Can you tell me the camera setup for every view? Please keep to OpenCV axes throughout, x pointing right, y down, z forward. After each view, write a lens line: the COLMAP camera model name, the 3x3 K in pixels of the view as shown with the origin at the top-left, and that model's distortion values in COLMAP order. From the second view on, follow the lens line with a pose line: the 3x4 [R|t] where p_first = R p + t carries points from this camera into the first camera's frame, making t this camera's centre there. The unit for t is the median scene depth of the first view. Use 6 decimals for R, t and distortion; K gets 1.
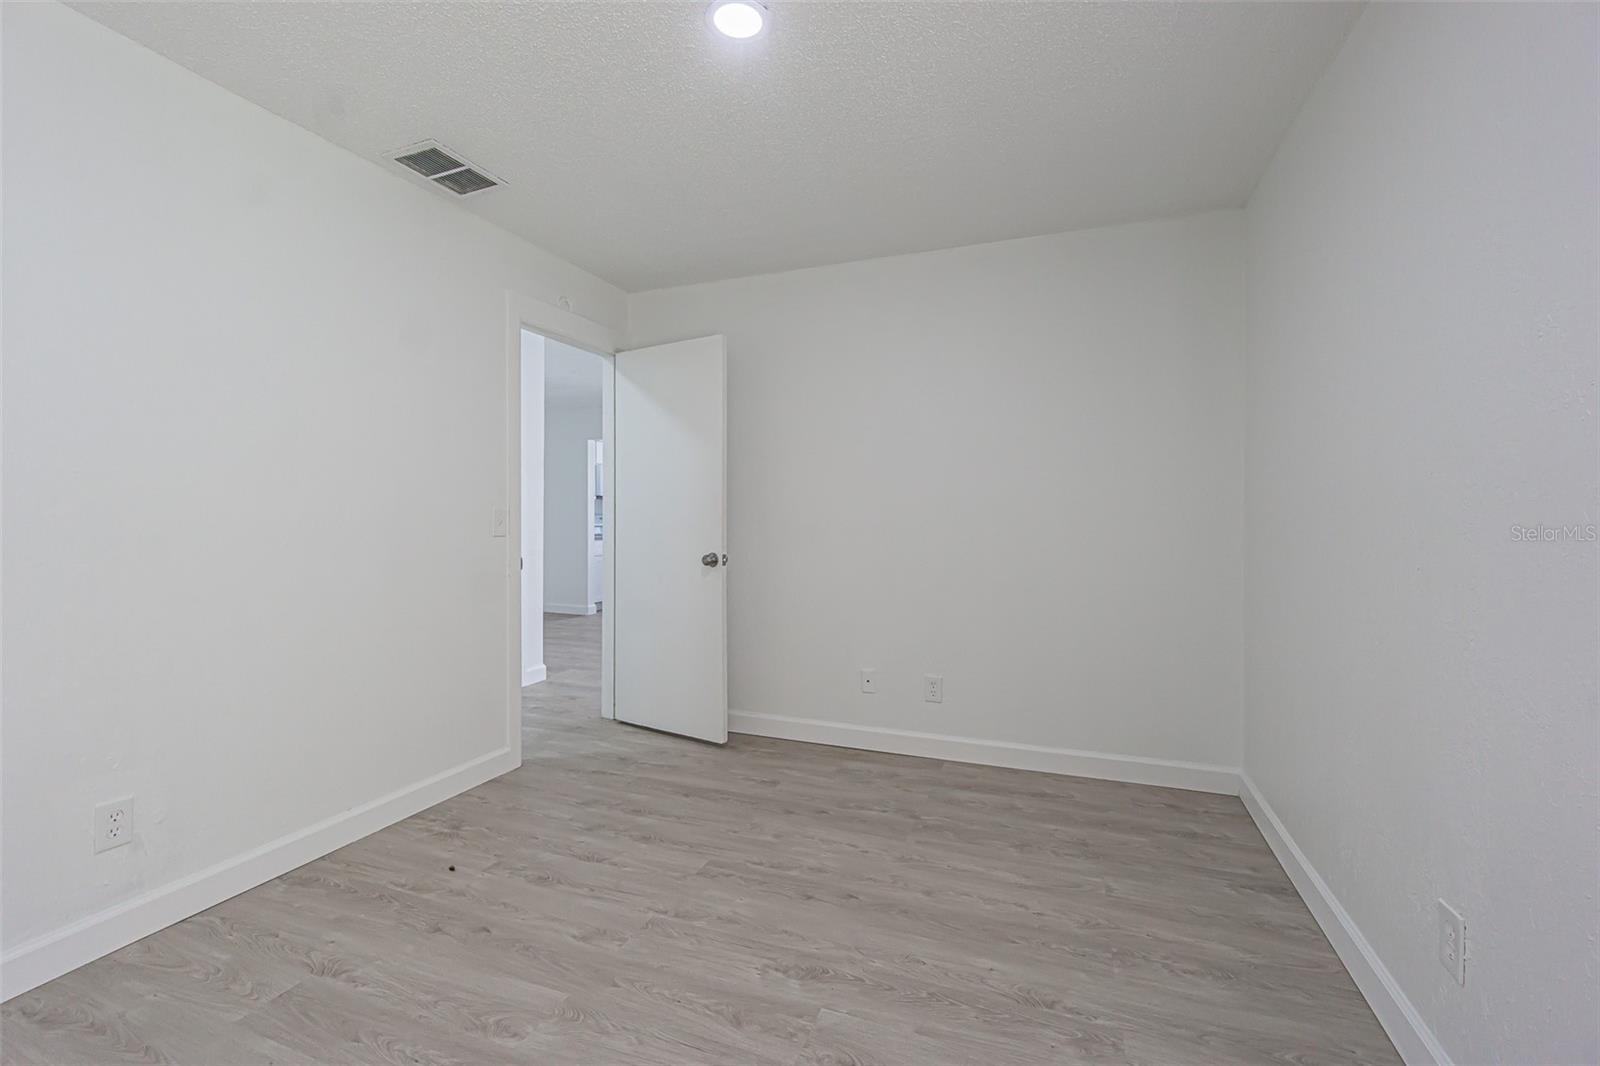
lens RADIAL K [[695.1, 0, 795.5], [0, 695.1, 532.9], [0, 0, 1]] dist [0.000827, 0.000699]
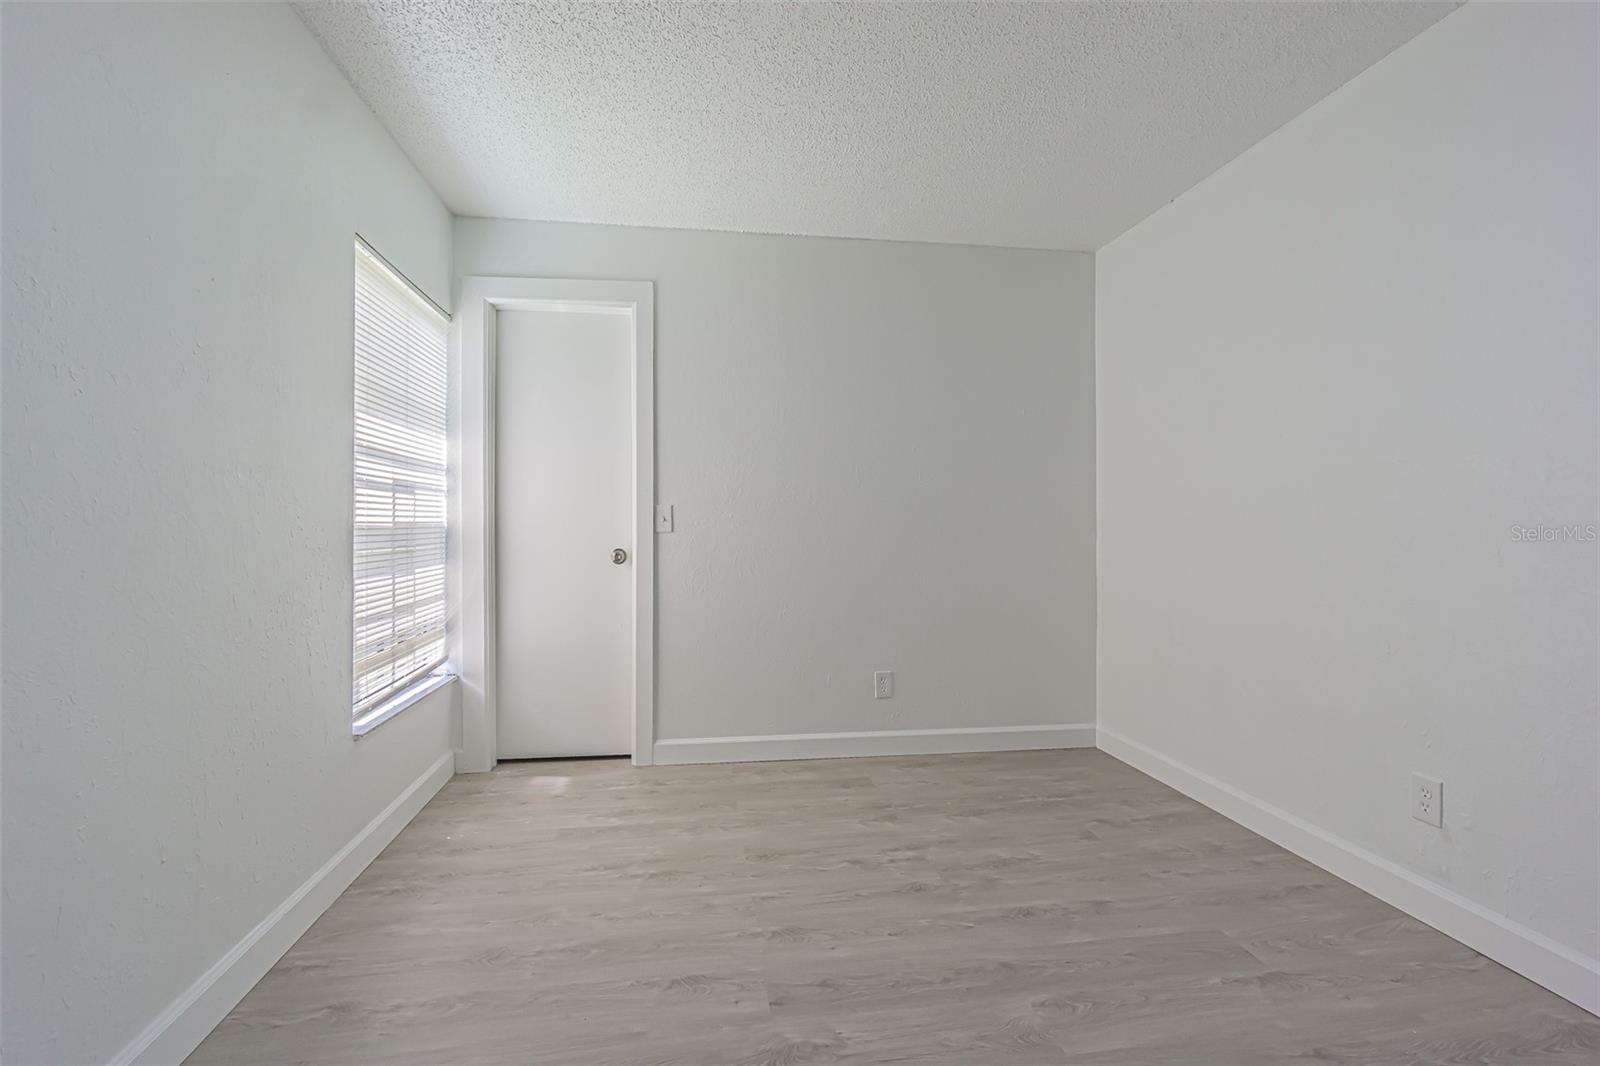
lens RADIAL K [[695.1, 0, 795.5], [0, 695.1, 532.9], [0, 0, 1]] dist [0.000827, 0.000699]
pose [[-0.893809, -0.012224, -0.448282, 0.368786], [-0.009705, 0.999922, -0.007917, 0.043314], [0.448343, -0.002726, -0.893857, 1.689599]]
